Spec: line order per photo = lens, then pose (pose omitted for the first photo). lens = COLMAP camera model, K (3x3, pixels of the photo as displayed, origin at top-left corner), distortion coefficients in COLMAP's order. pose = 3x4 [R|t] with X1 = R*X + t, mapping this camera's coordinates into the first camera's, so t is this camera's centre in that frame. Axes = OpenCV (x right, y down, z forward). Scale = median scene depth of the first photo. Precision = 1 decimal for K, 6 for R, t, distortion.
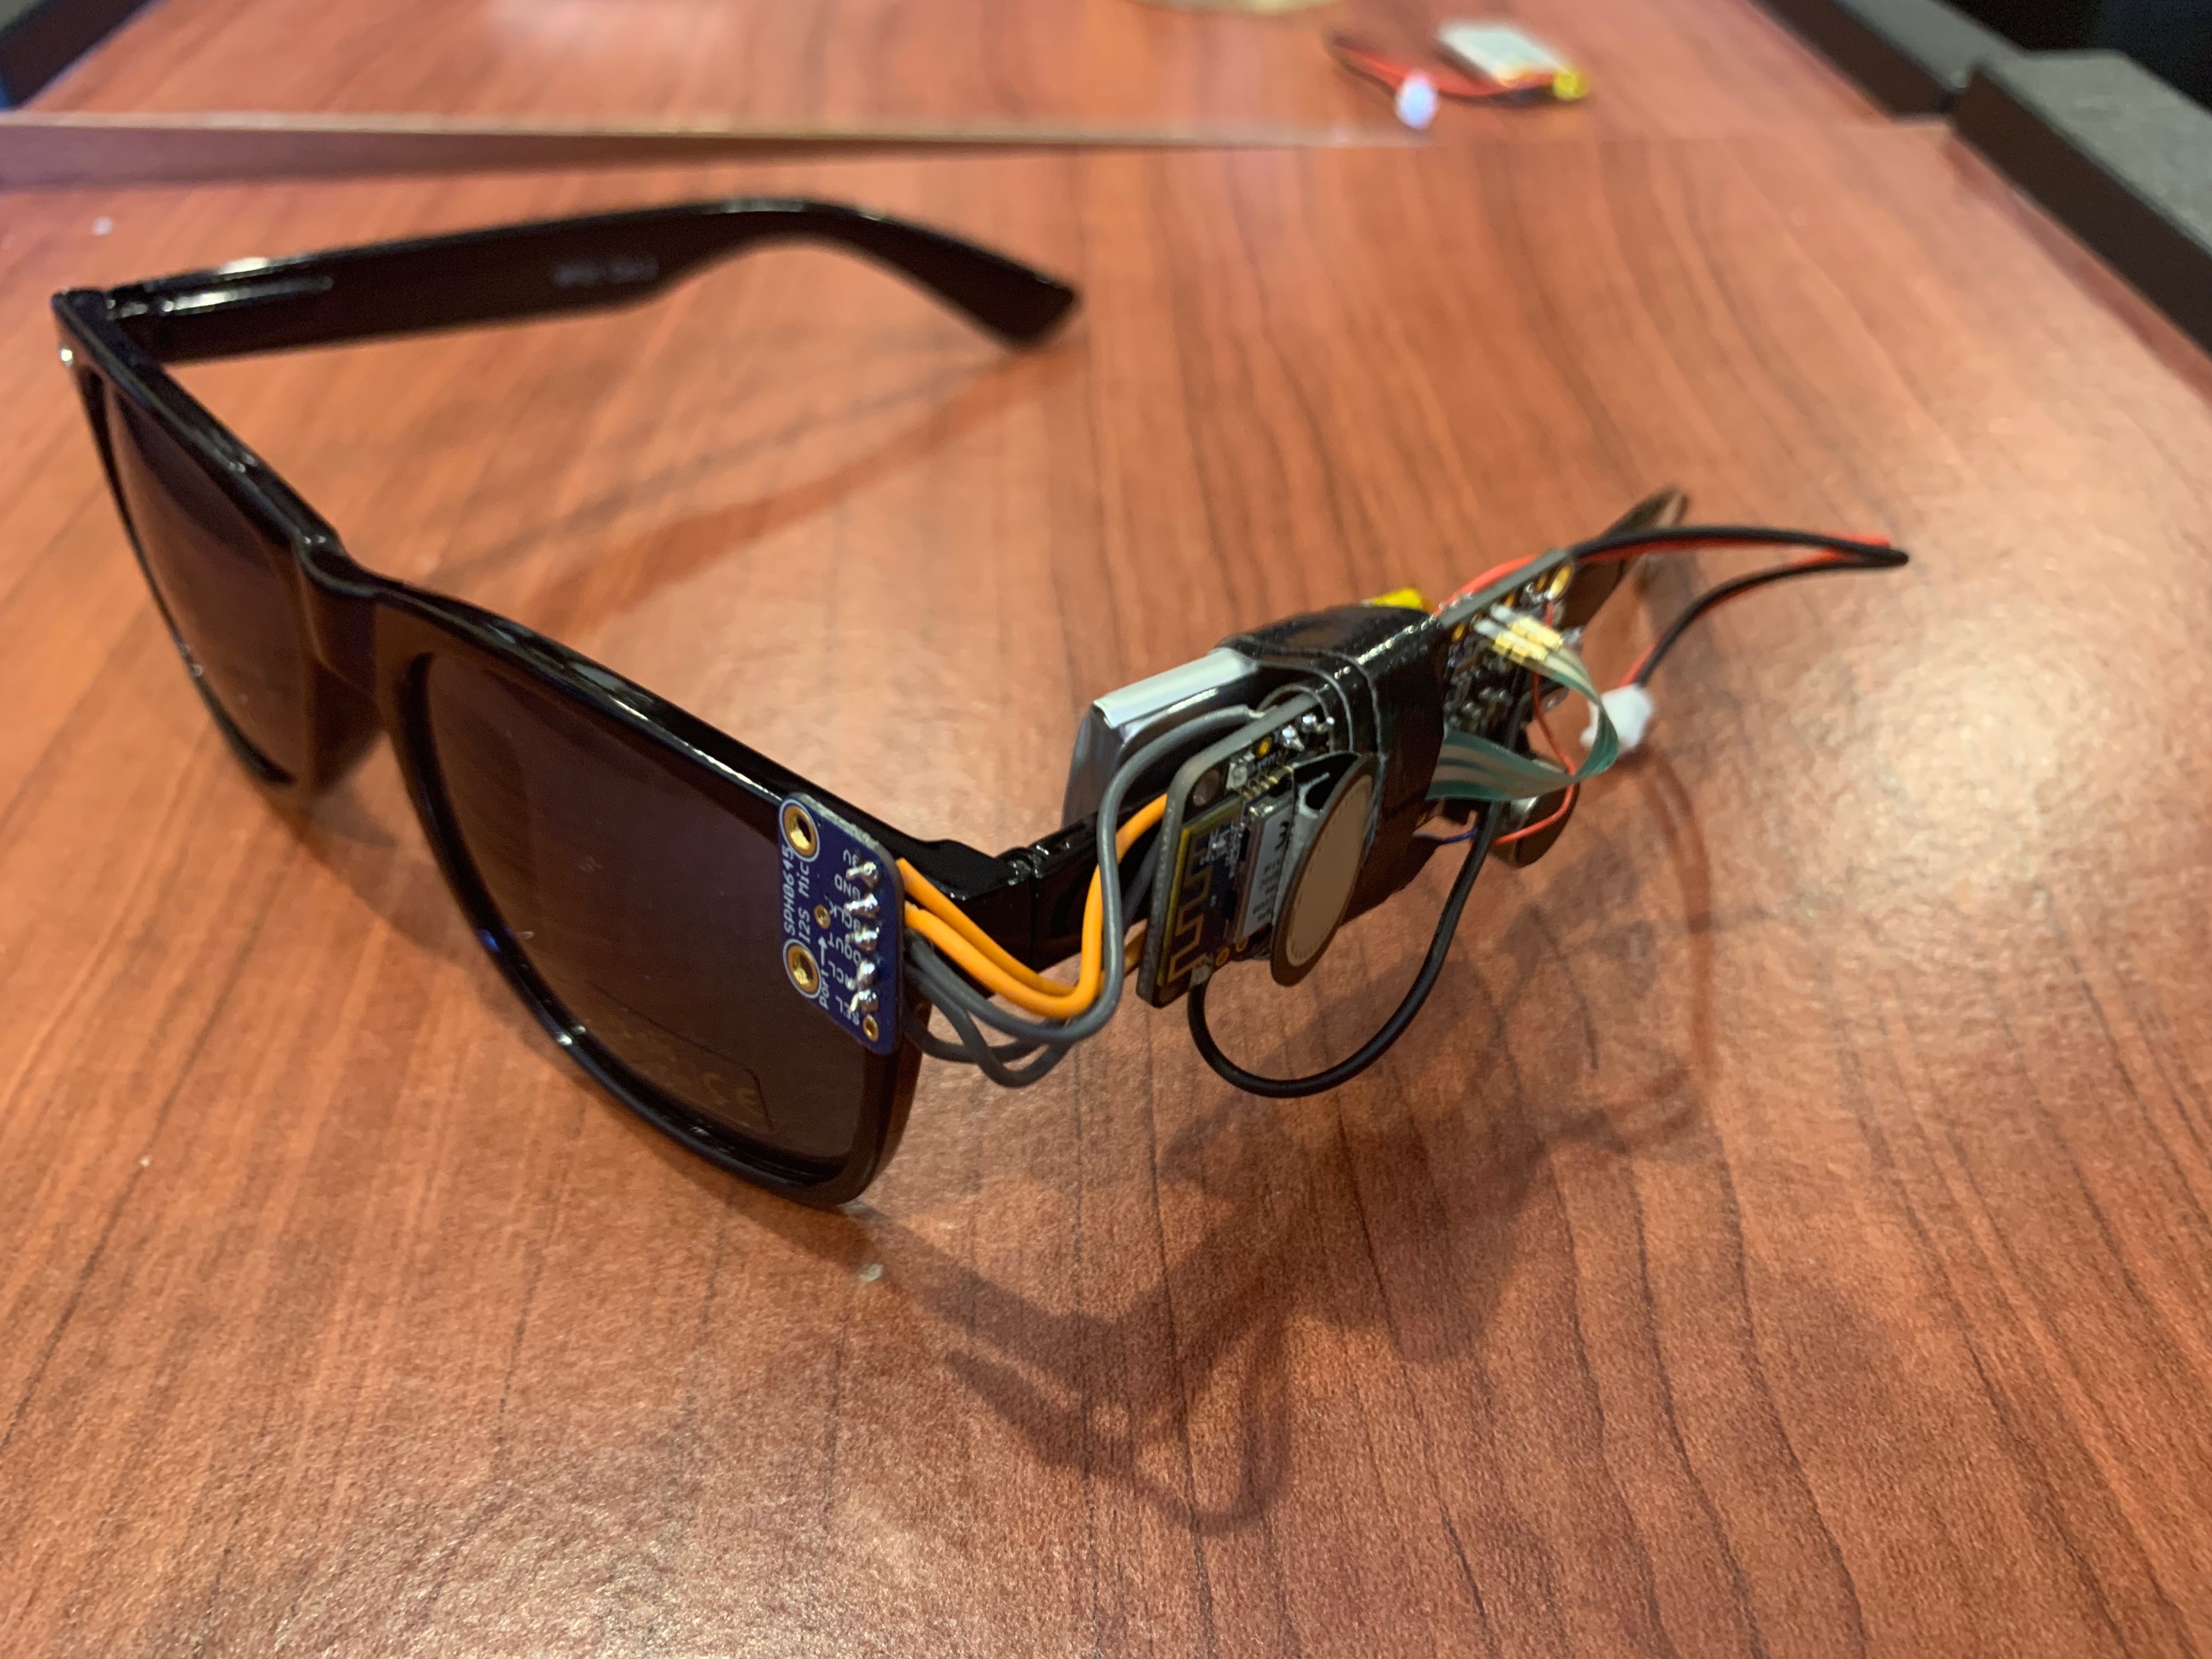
lens RADIAL K [[1658.6, 0, 1104.7], [0, 1658.6, 773.7], [0, 0, 1]] dist [0.062327, 0.000173]
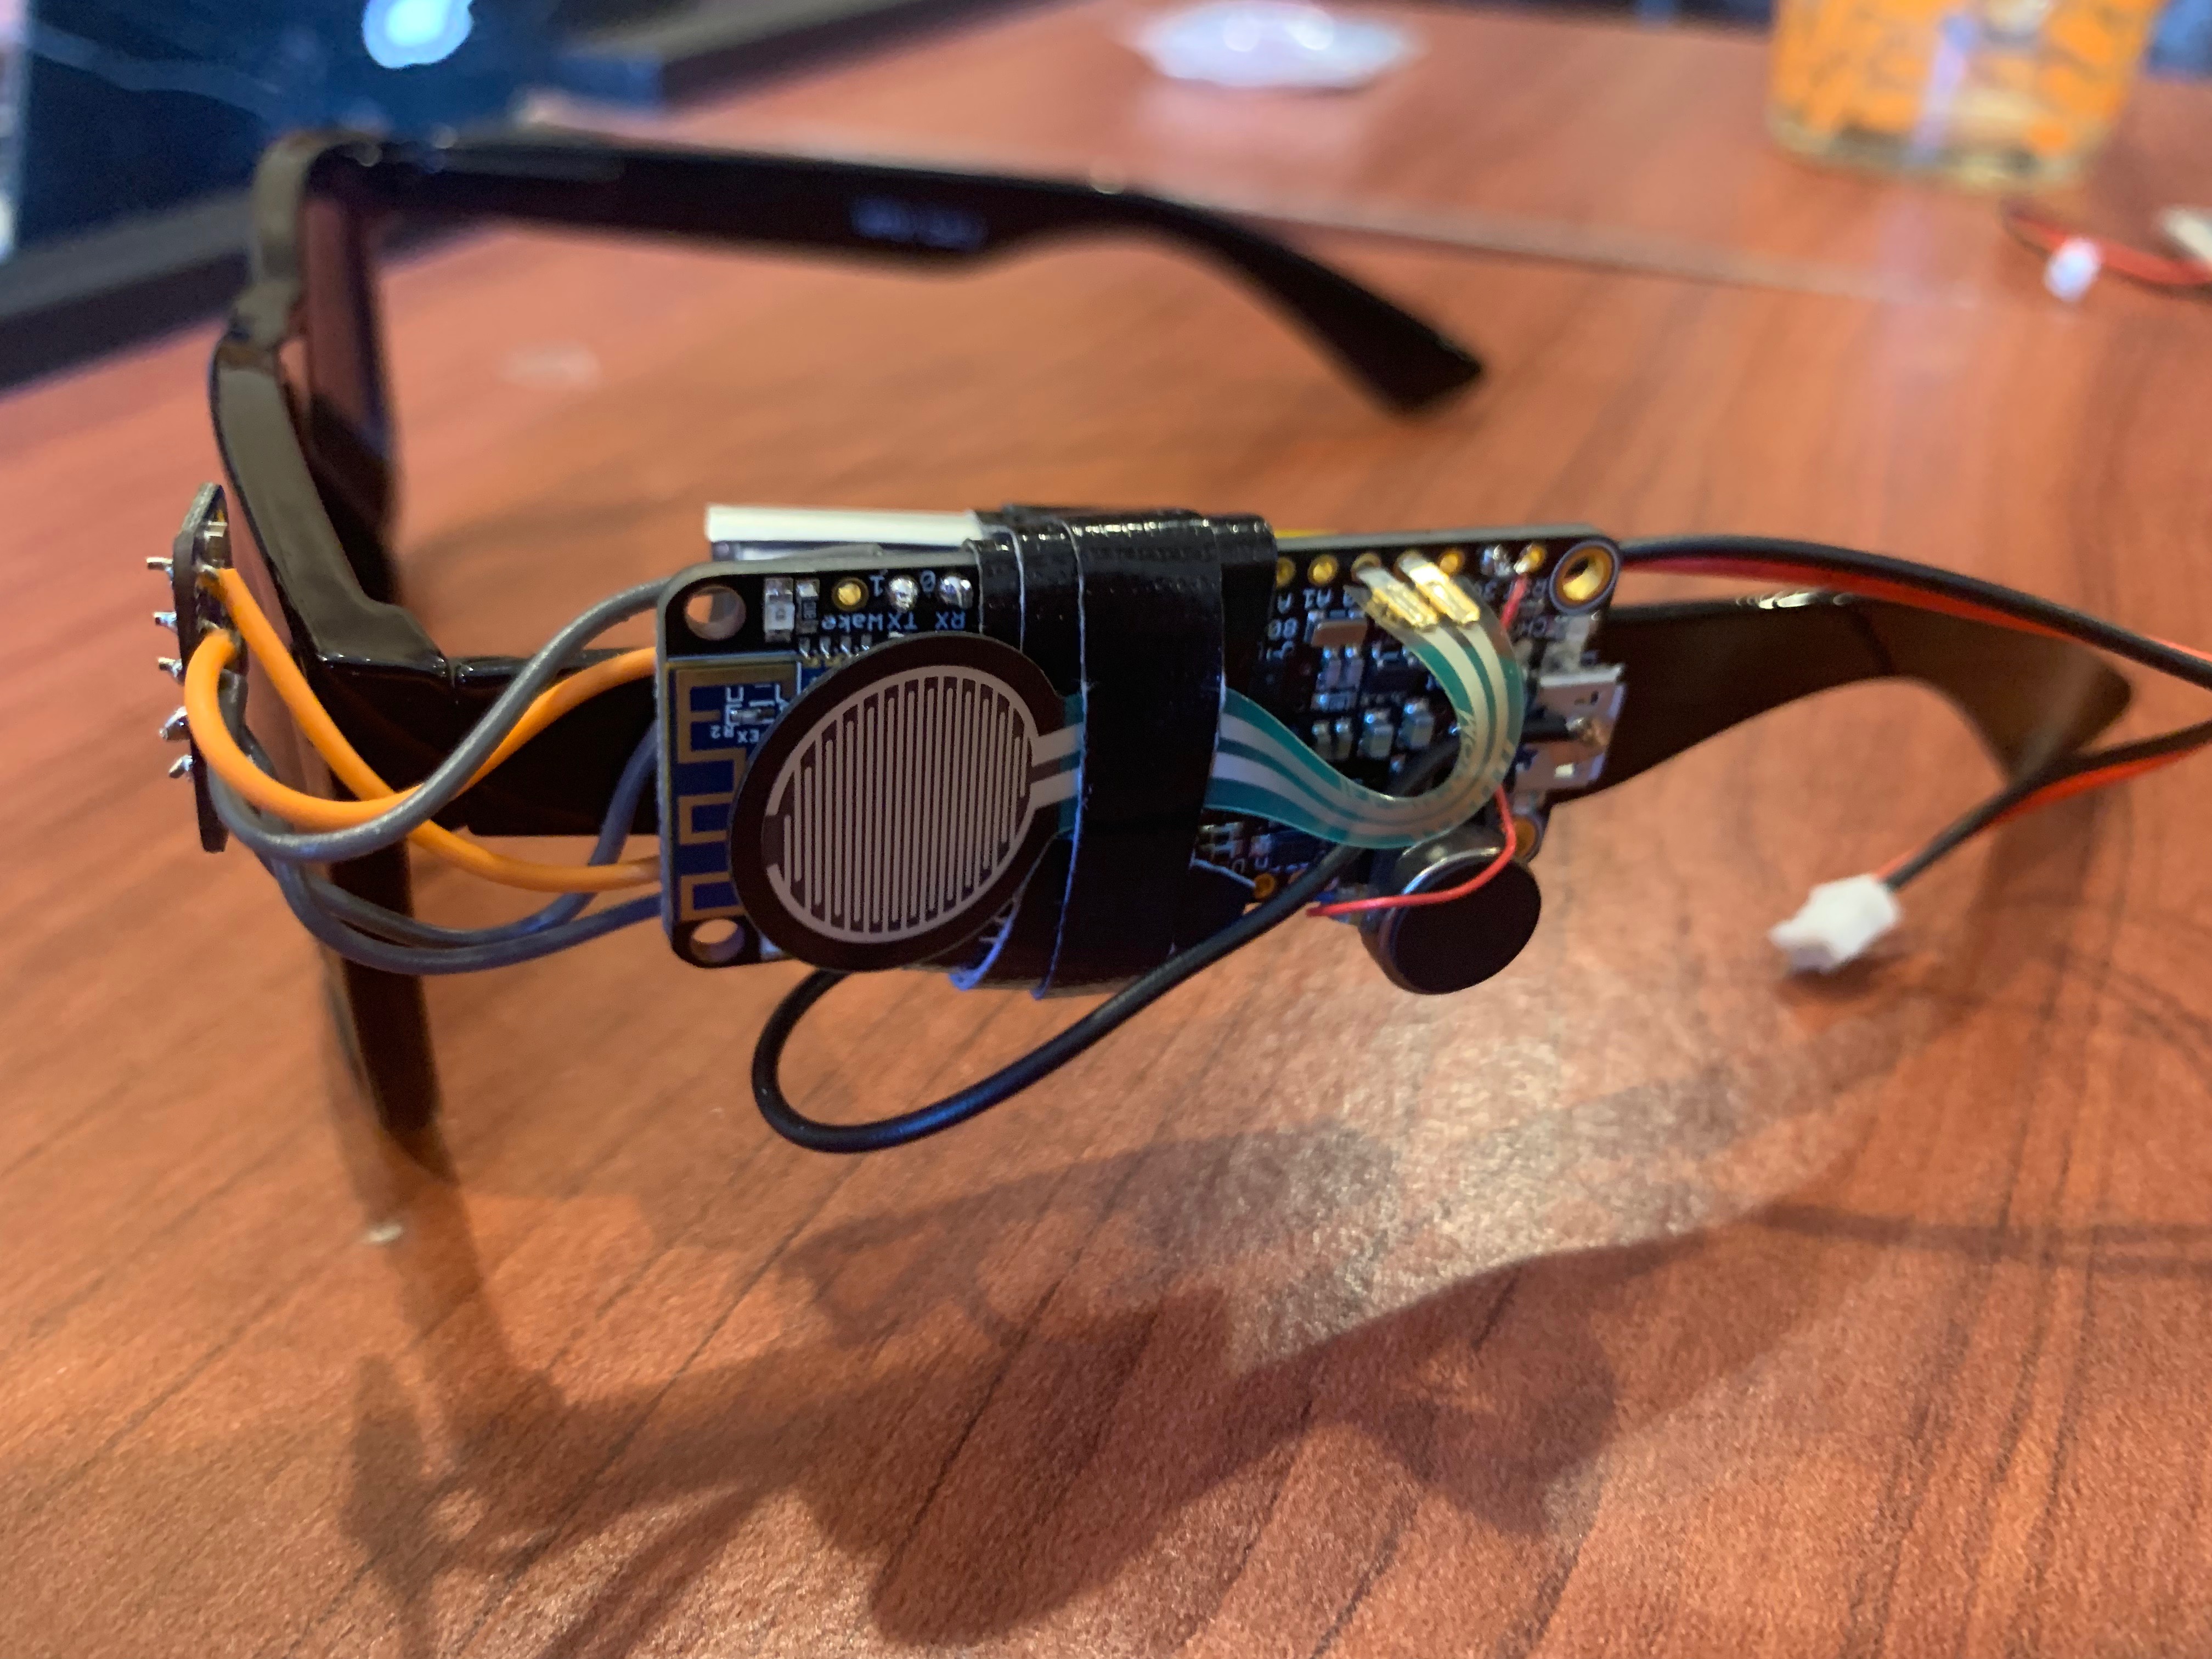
lens RADIAL K [[1703.8, 0, 1106.0], [0, 1703.8, 829.5], [0, 0, 1]] dist [-0.001581, 0.000163]
pose [[0.890673, 0.246221, -0.382201, 0.405866], [-0.286786, 0.956578, -0.052075, 0.068710], [0.352783, 0.155991, 0.922611, 0.368849]]
